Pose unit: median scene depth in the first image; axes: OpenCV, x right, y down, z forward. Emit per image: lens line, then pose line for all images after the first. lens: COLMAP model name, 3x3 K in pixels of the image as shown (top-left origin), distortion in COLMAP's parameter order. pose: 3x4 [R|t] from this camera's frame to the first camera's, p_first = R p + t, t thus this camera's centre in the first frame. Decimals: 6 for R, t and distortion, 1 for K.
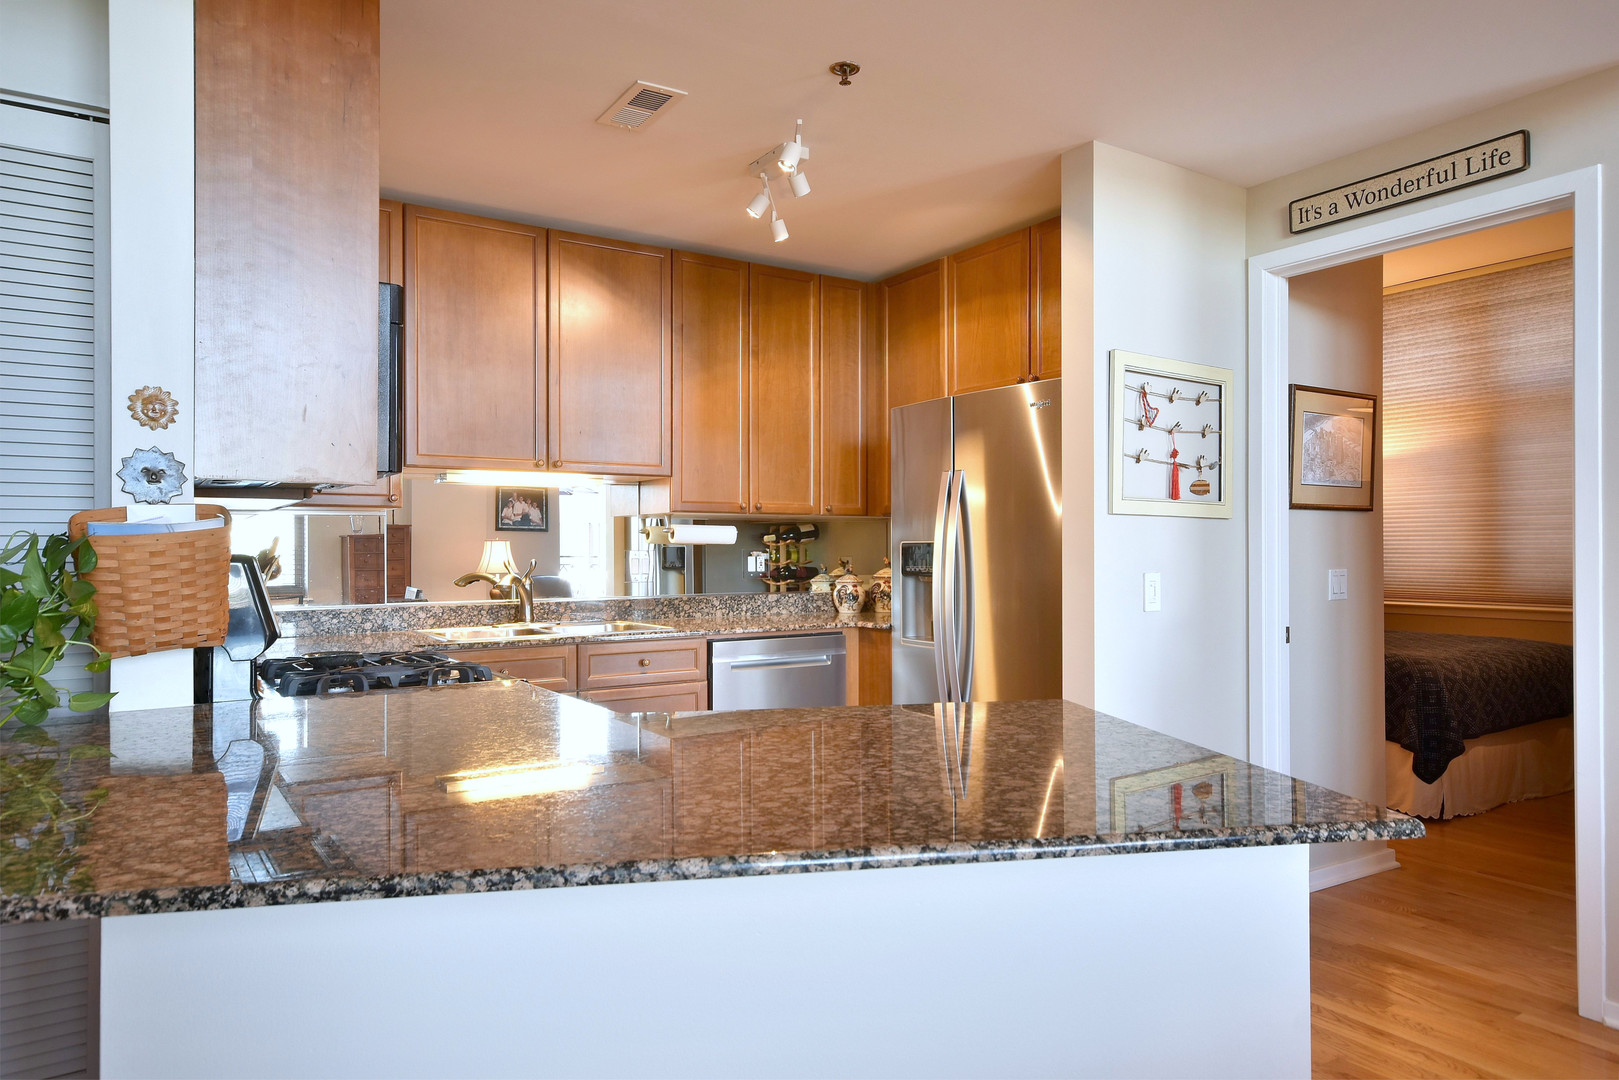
lens RADIAL K [[1046.2, 0, 813.5], [0, 1046.2, 553.7], [0, 0, 1]] dist [0.020624, 0.011034]
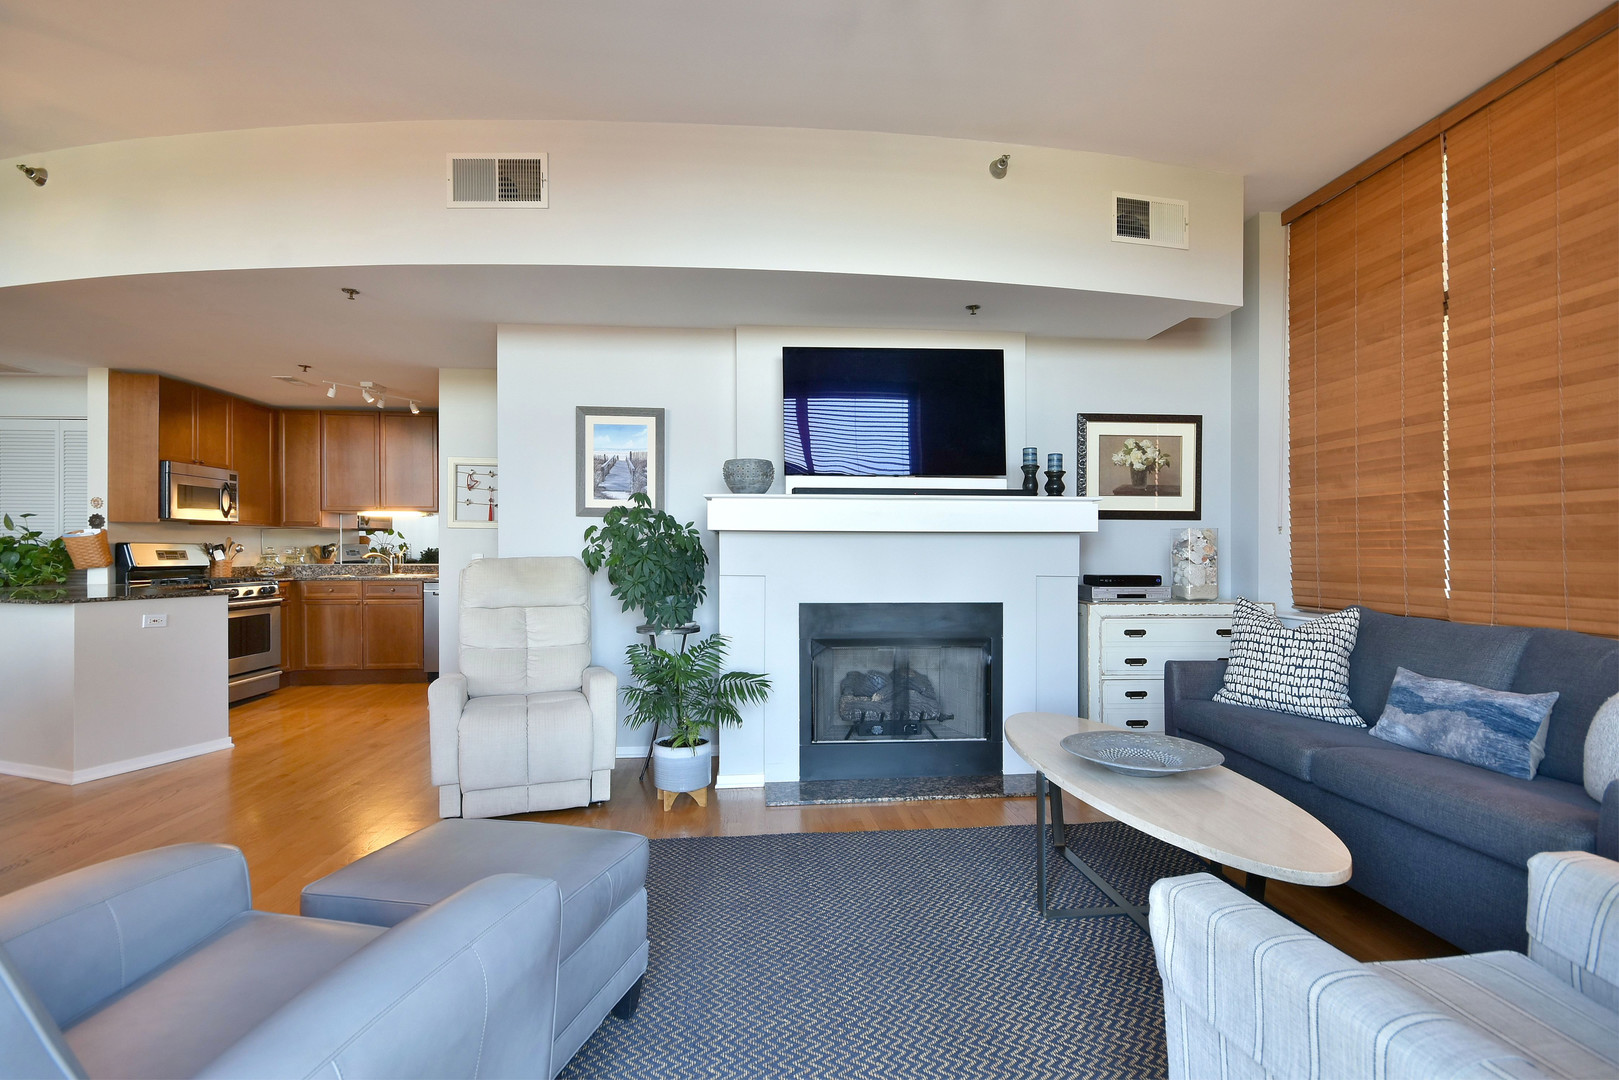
lens RADIAL K [[773.9, 0, 810.0], [0, 773.9, 552.2], [0, 0, 1]] dist [0.019226, -0.008799]
pose [[0.871008, 0.008649, -0.491192, 1.539068], [-0.007810, 0.999962, 0.003758, 0.002993], [0.491206, 0.000563, 0.871043, -0.084380]]
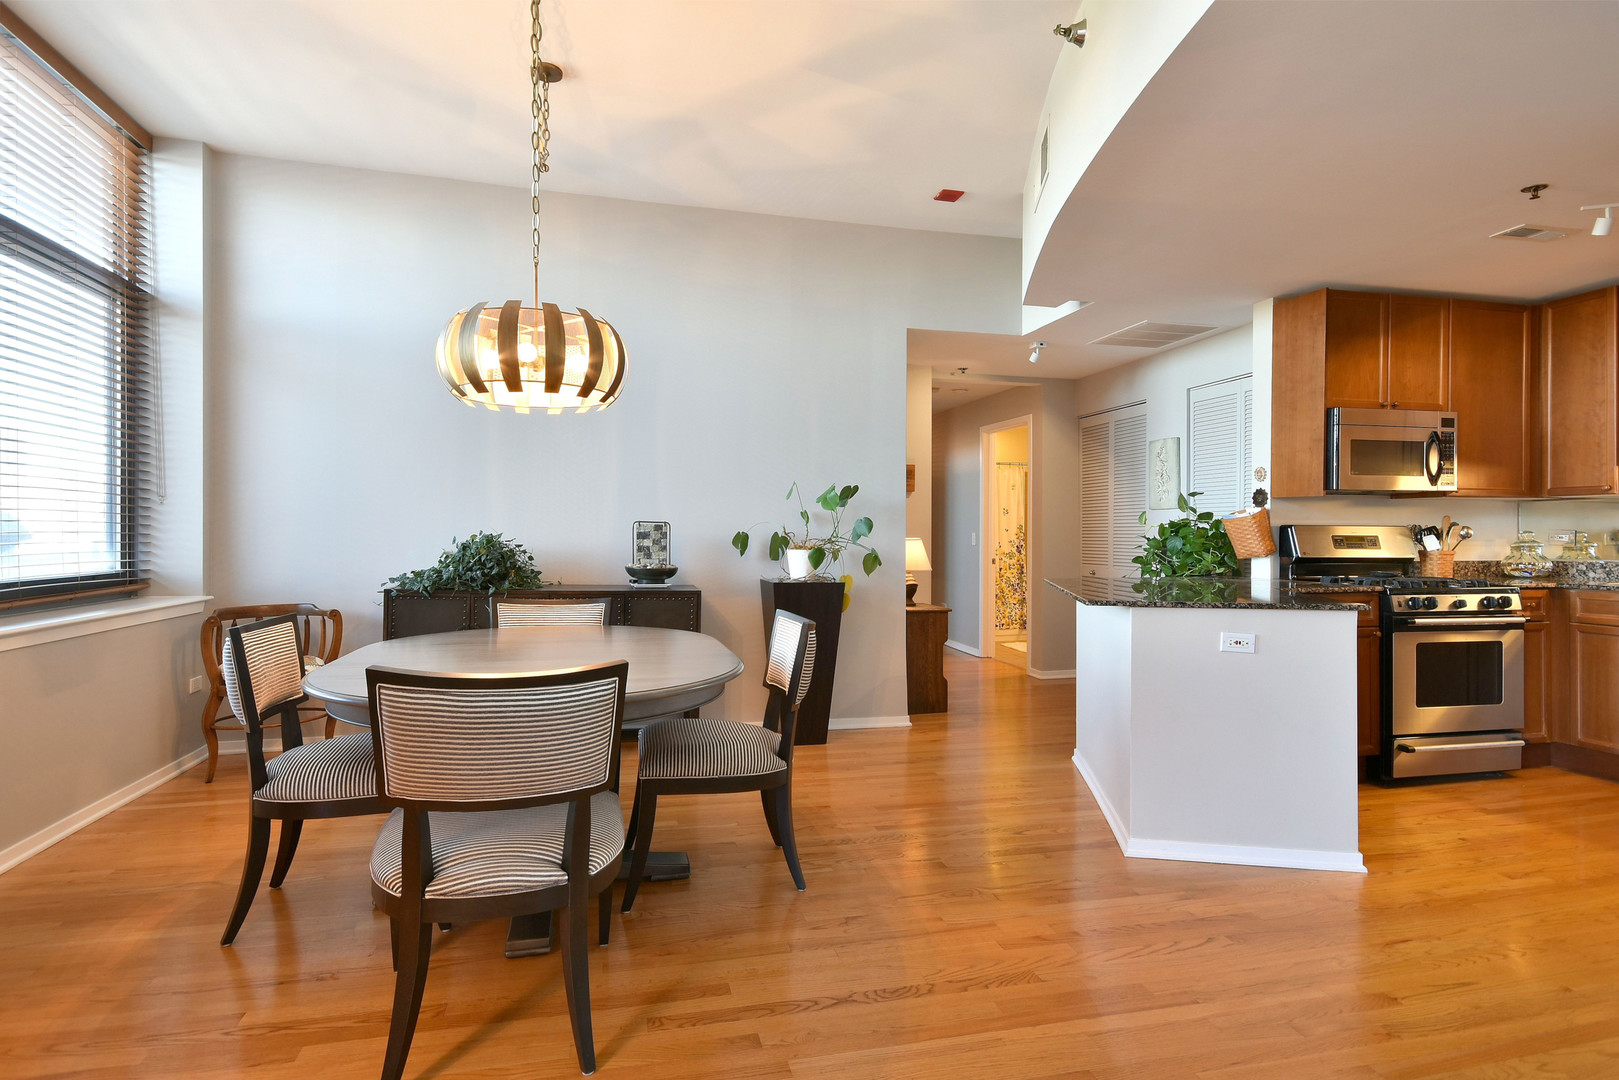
lens RADIAL K [[827.6, 0, 804.4], [0, 827.6, 539.4], [0, 0, 1]] dist [0.021299, -0.006361]
pose [[-0.343155, 0.013407, -0.939183, 1.035399], [-0.002631, 0.999880, 0.015235, 0.004651], [0.939275, 0.007699, -0.343078, 0.323448]]
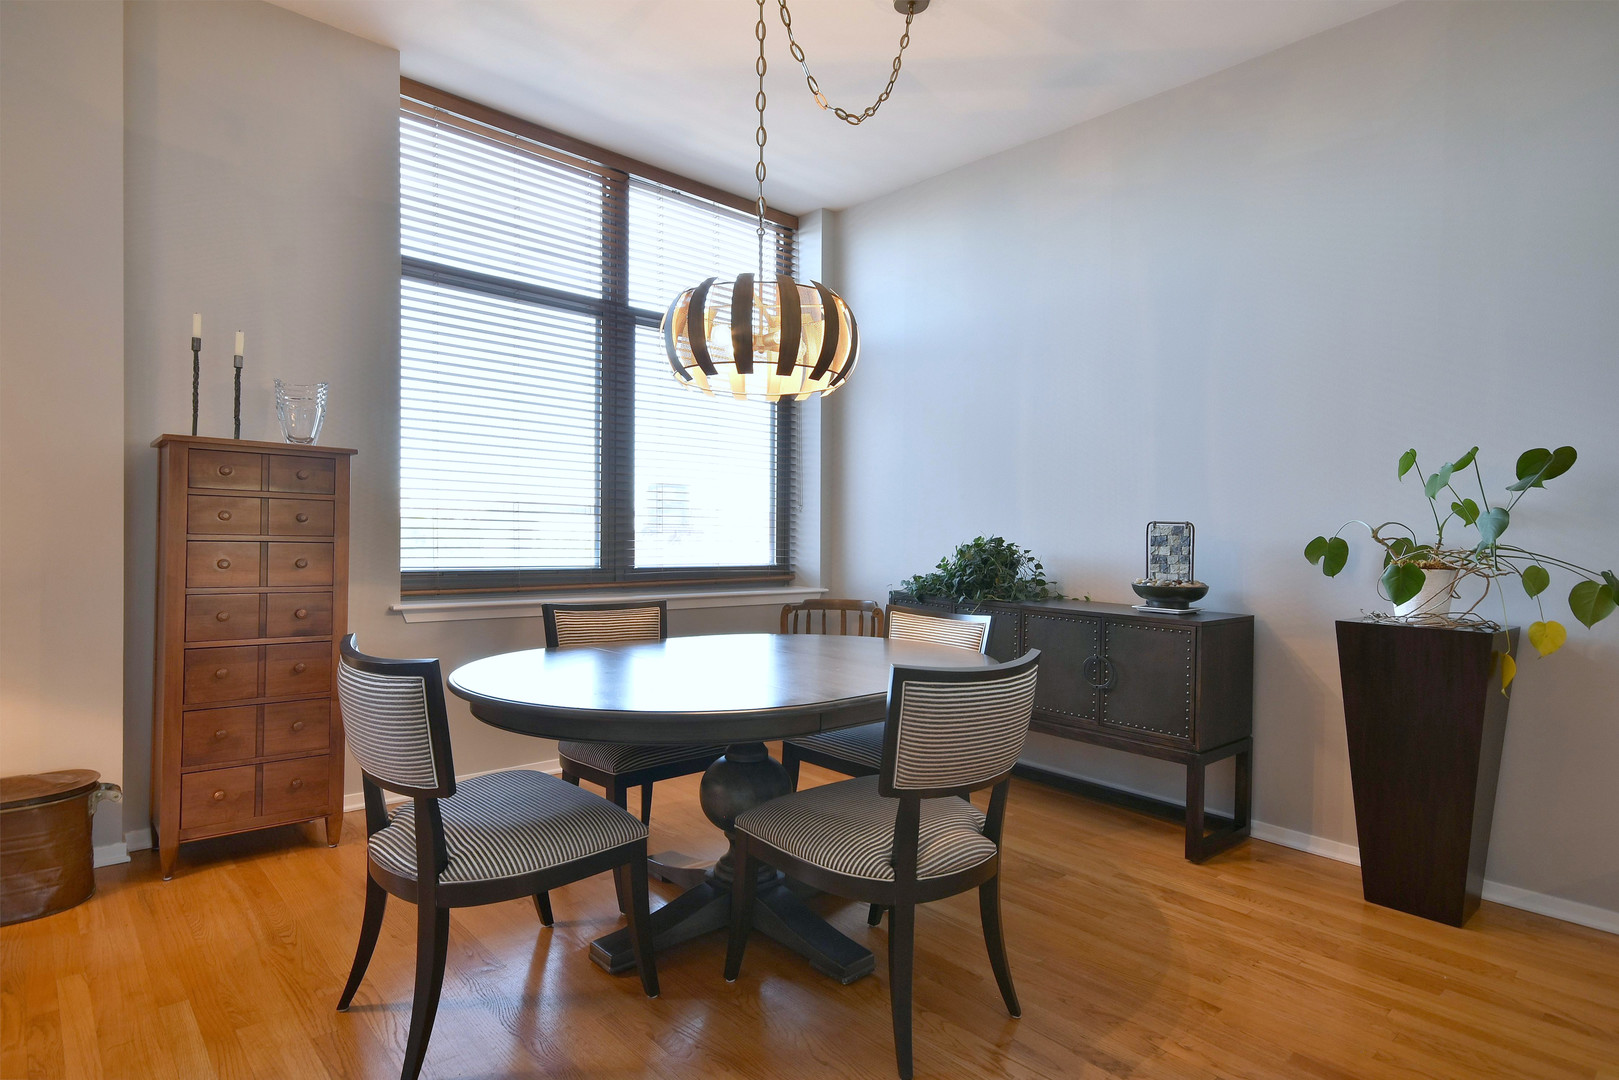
lens RADIAL K [[860.3, 0, 812.0], [0, 860.3, 551.2], [0, 0, 1]] dist [0.011278, 0.008060]
pose [[-0.986706, -0.006499, -0.162386, 0.496406], [-0.009677, 0.999777, 0.018787, 0.014957], [0.162228, 0.020109, -0.986548, 0.548082]]
